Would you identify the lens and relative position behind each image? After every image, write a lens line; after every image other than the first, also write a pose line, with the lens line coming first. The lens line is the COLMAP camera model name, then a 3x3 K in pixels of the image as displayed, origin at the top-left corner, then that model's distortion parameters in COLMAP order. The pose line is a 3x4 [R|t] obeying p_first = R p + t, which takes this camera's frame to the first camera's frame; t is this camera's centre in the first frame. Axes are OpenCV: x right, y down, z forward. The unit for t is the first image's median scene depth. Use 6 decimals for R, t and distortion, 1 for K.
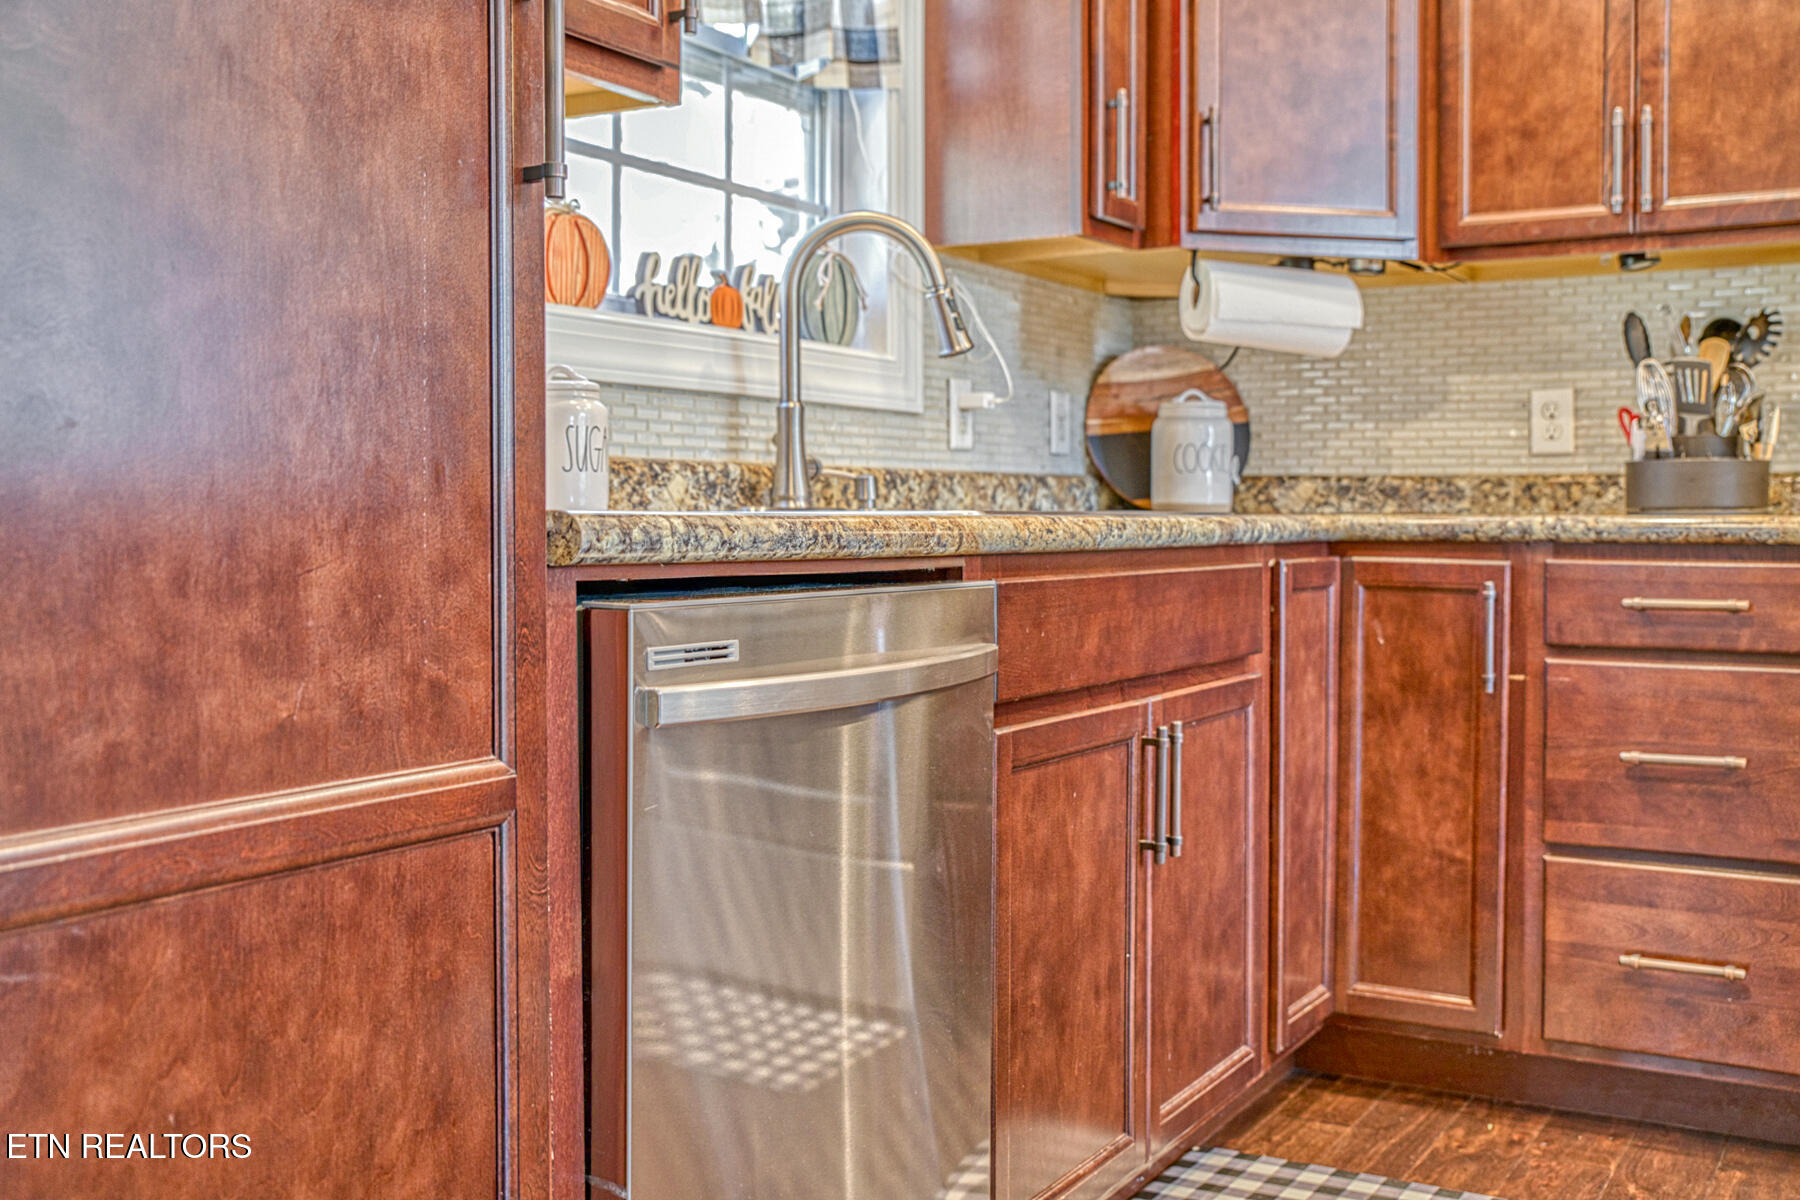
lens RADIAL K [[1917.8, 0, 902.2], [0, 1917.8, 531.2], [0, 0, 1]] dist [-0.014622, -0.005915]
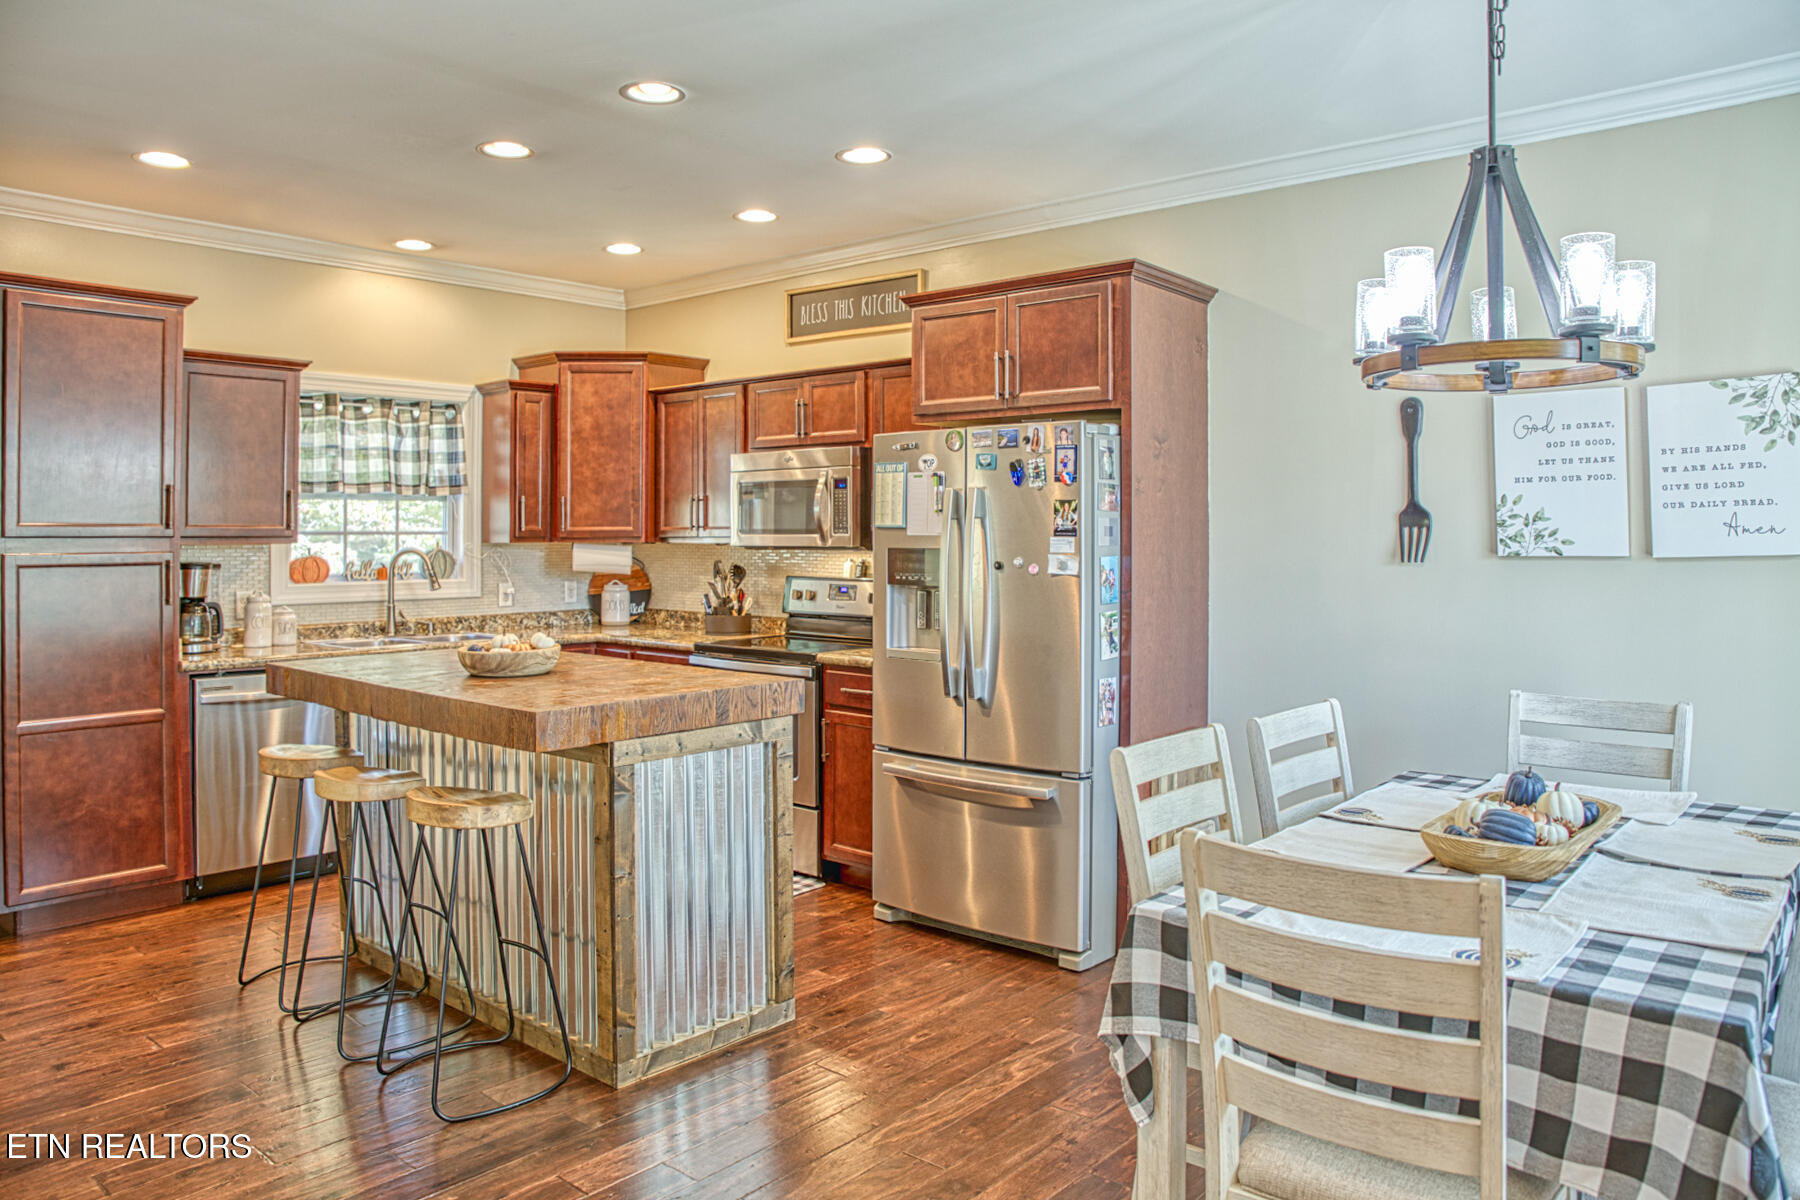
lens RADIAL K [[1258.6, 0, 870.7], [0, 1258.6, 564.9], [0, 0, 1]] dist [-0.113366, 0.069846]
pose [[0.979761, 0.006405, -0.200070, 1.034690], [-0.003281, 0.999868, 0.015944, -0.148349], [0.200146, -0.014965, 0.979652, -0.833082]]
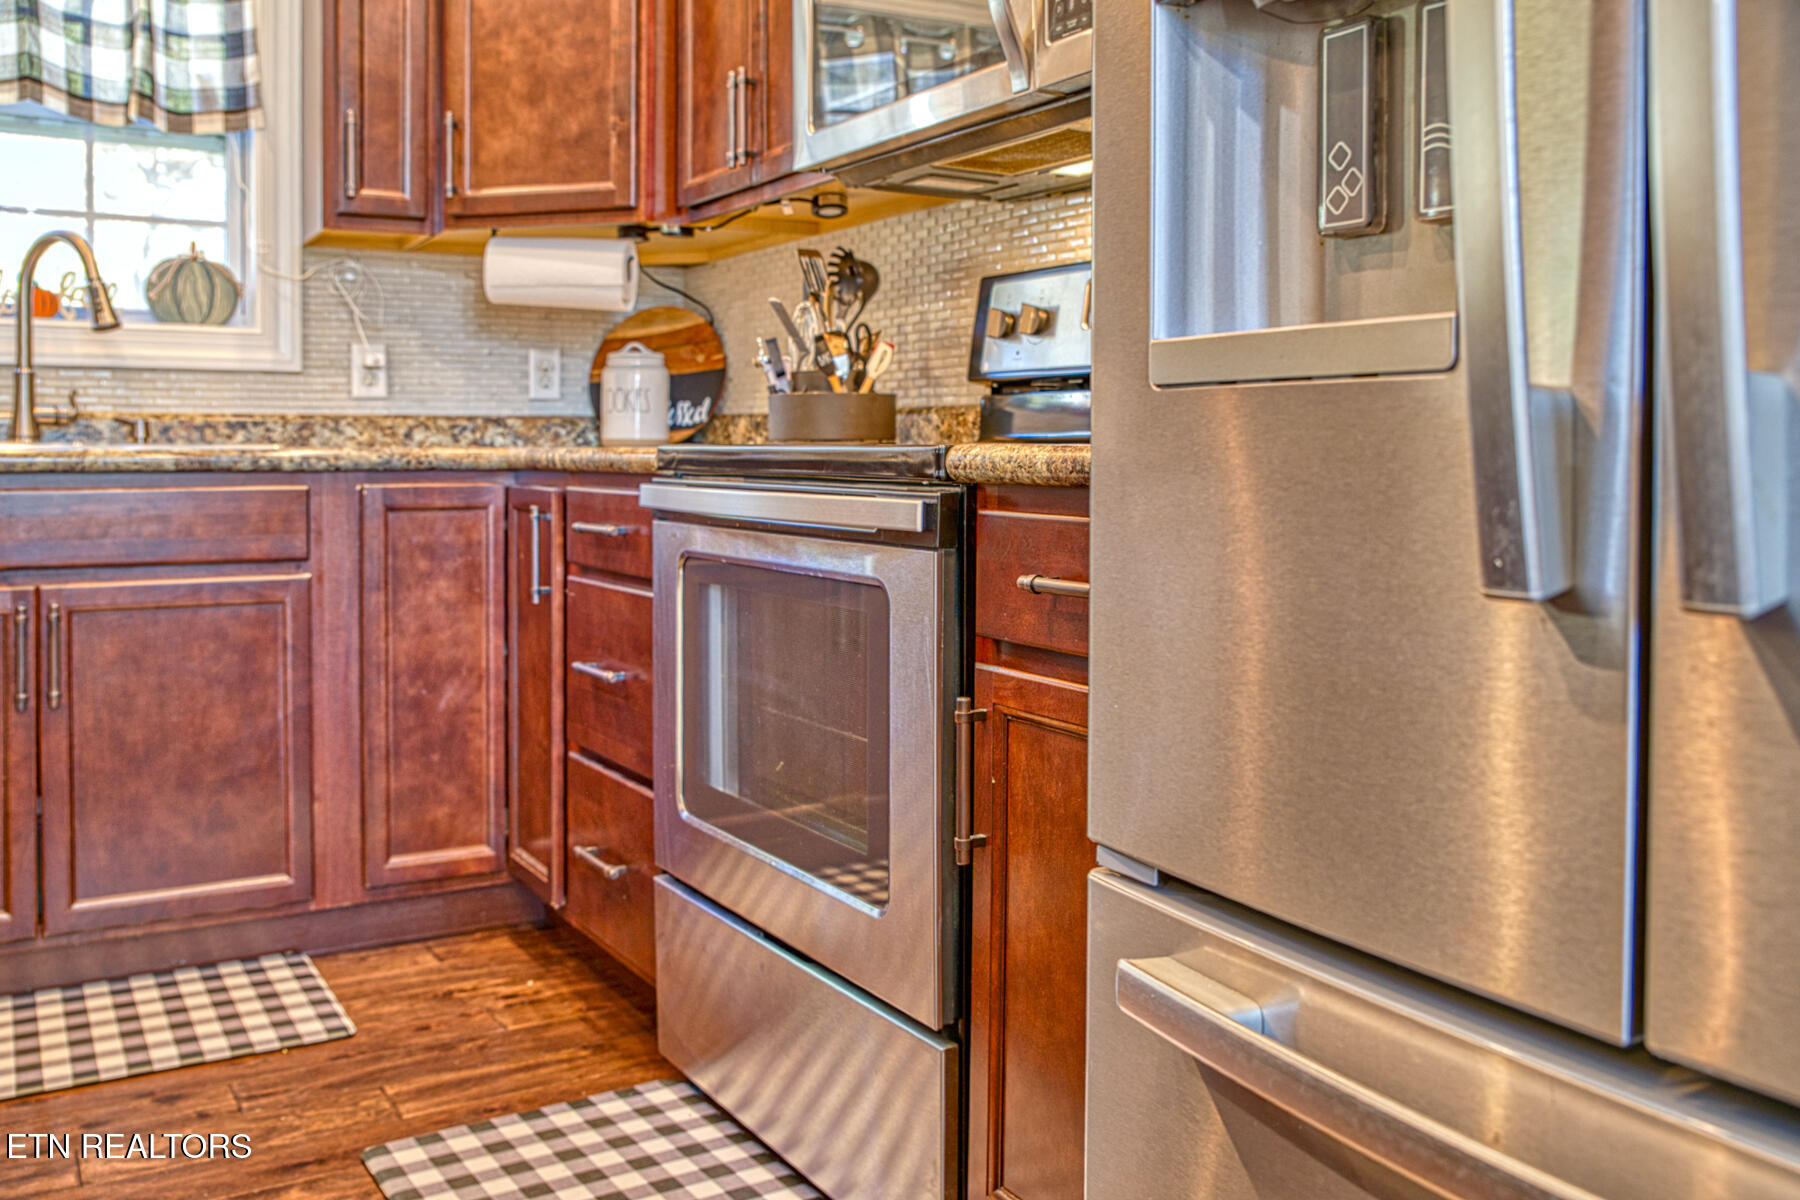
lens RADIAL K [[1560.5, 0, 895.4], [0, 1560.5, 494.7], [0, 0, 1]] dist [-0.105484, -0.004823]
pose [[0.886981, 0.014409, -0.461582, 0.869683], [-0.003732, 0.999704, 0.024035, -0.004198], [0.461791, -0.019596, 0.886772, 0.263516]]
